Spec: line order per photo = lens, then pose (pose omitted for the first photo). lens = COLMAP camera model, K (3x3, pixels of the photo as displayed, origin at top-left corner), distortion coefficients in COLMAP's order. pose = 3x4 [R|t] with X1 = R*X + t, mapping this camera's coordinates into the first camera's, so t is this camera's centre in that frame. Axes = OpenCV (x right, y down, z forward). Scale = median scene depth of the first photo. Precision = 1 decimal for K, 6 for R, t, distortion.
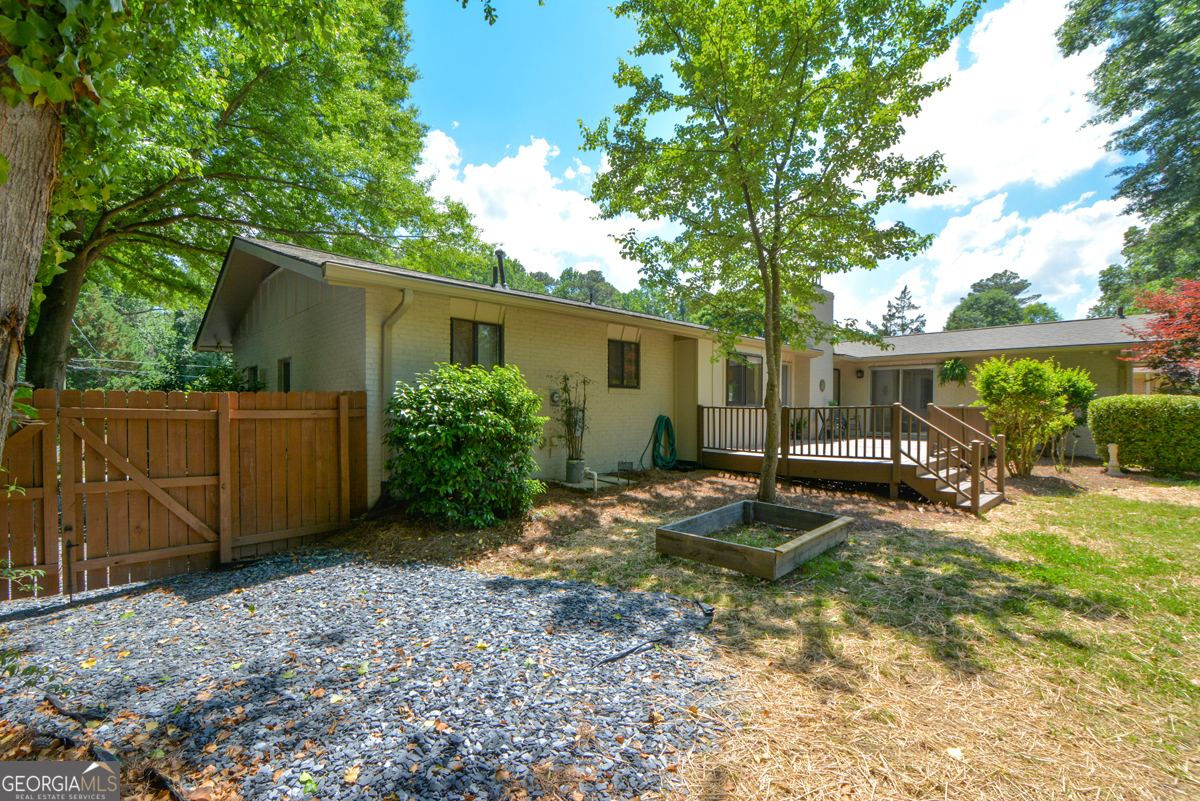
lens RADIAL K [[544.0, 0, 623.4], [0, 544.0, 423.0], [0, 0, 1]] dist [0.000614, -0.000246]
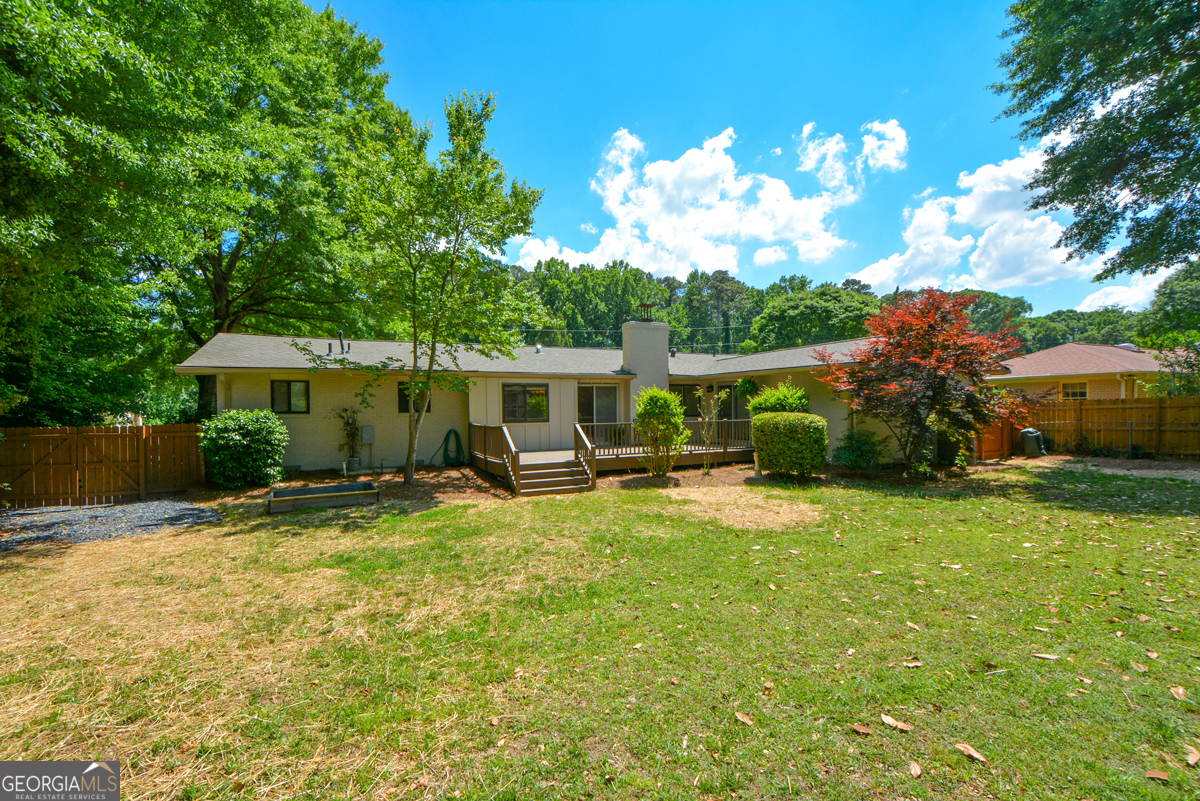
lens RADIAL K [[544.0, 0, 623.4], [0, 544.0, 423.0], [0, 0, 1]] dist [0.000614, -0.000246]
pose [[0.941043, -0.000003, -0.338286, 0.356980], [0.003970, 0.999931, 0.011037, -0.016652], [0.338263, -0.011729, 0.940979, -0.081599]]
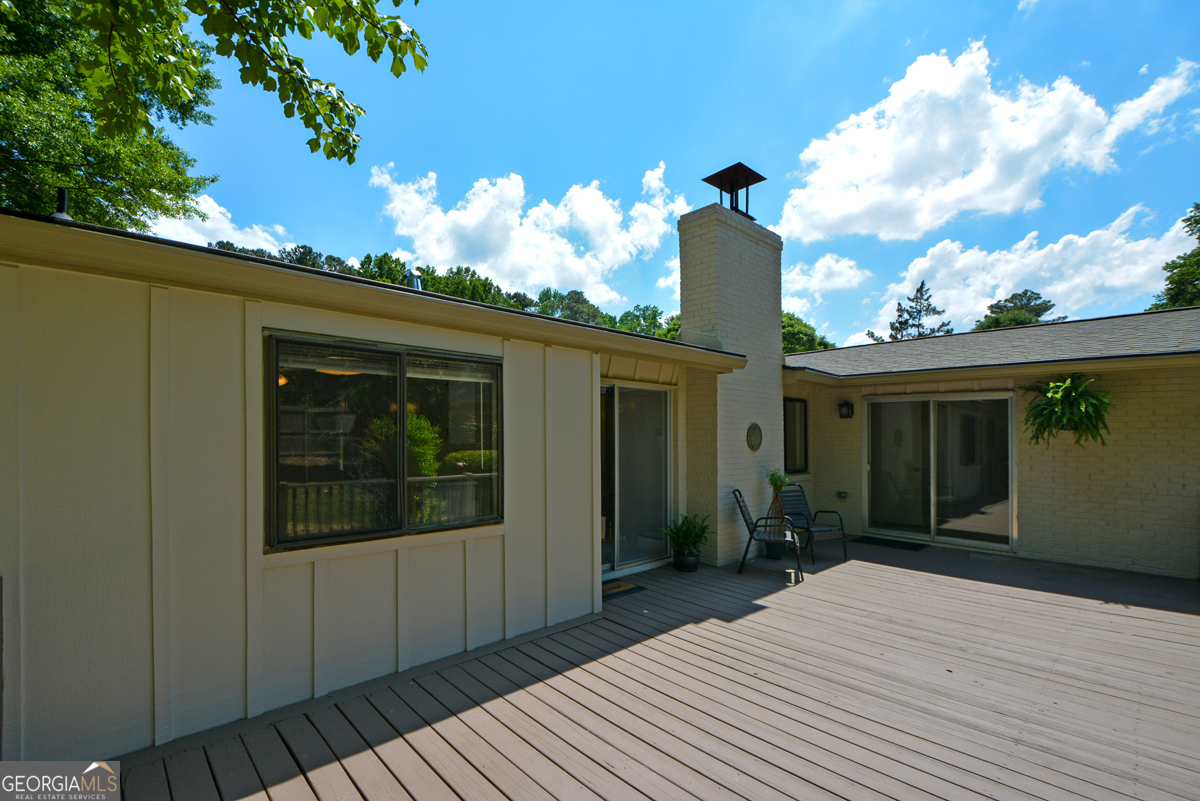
lens RADIAL K [[530.1, 0, 600.7], [0, 530.1, 417.1], [0, 0, 1]] dist [-0.001919, -0.001771]
pose [[0.998248, 0.006734, -0.058777, 0.134446], [-0.010041, 0.998371, -0.056158, -0.030059], [0.058304, 0.056650, 0.996690, 0.283015]]
